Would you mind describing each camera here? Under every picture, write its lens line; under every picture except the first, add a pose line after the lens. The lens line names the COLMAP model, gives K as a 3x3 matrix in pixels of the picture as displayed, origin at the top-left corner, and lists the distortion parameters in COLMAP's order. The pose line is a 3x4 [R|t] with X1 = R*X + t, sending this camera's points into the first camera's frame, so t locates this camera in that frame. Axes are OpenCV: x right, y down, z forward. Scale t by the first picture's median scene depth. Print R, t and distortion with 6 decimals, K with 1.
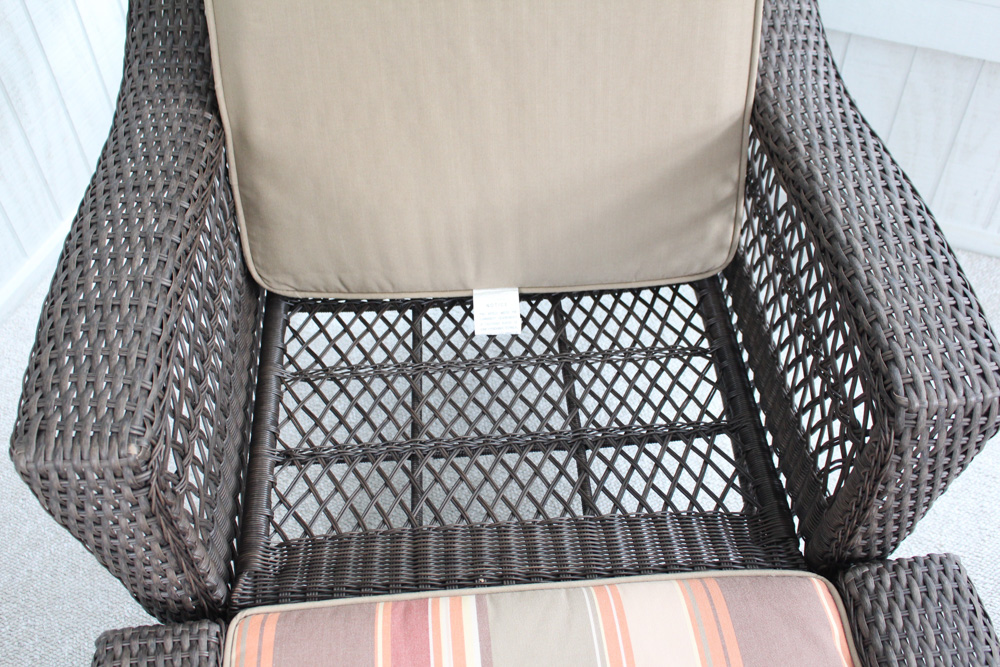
lens RADIAL K [[1080.8, 0, 498.8], [0, 1080.8, 330.8], [0, 0, 1]] dist [-0.112846, 0.000000]
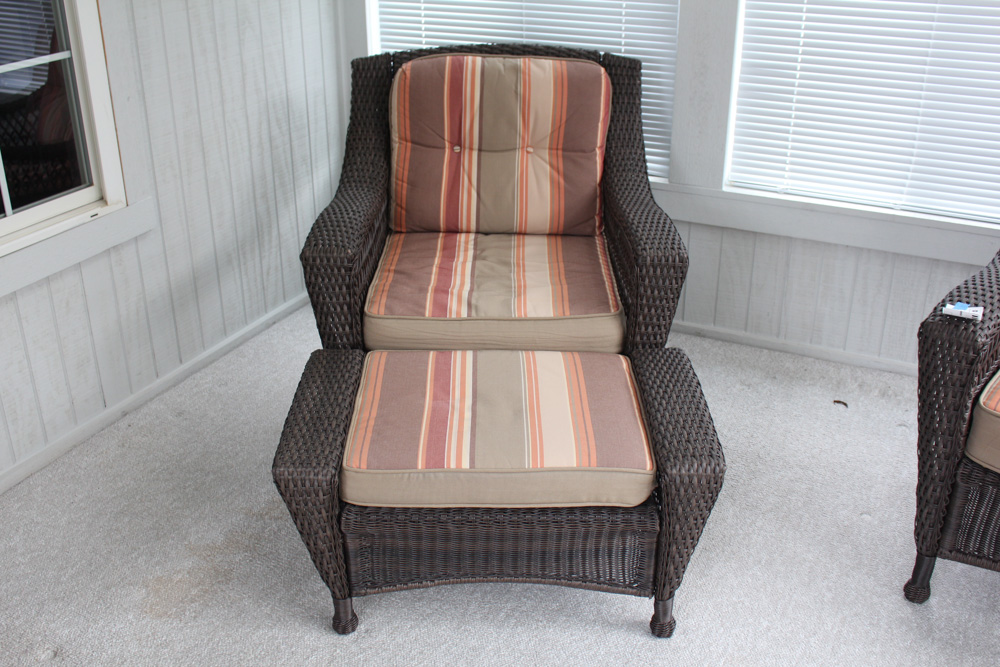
lens RADIAL K [[1080.8, 0, 501.0], [0, 1080.8, 329.4], [0, 0, 1]] dist [-0.112846, 0.000000]
pose [[0.997095, 0.059198, -0.047927, 0.114084], [-0.072564, 0.929542, -0.361504, 0.748194], [0.023150, 0.363932, 0.931138, -0.896050]]
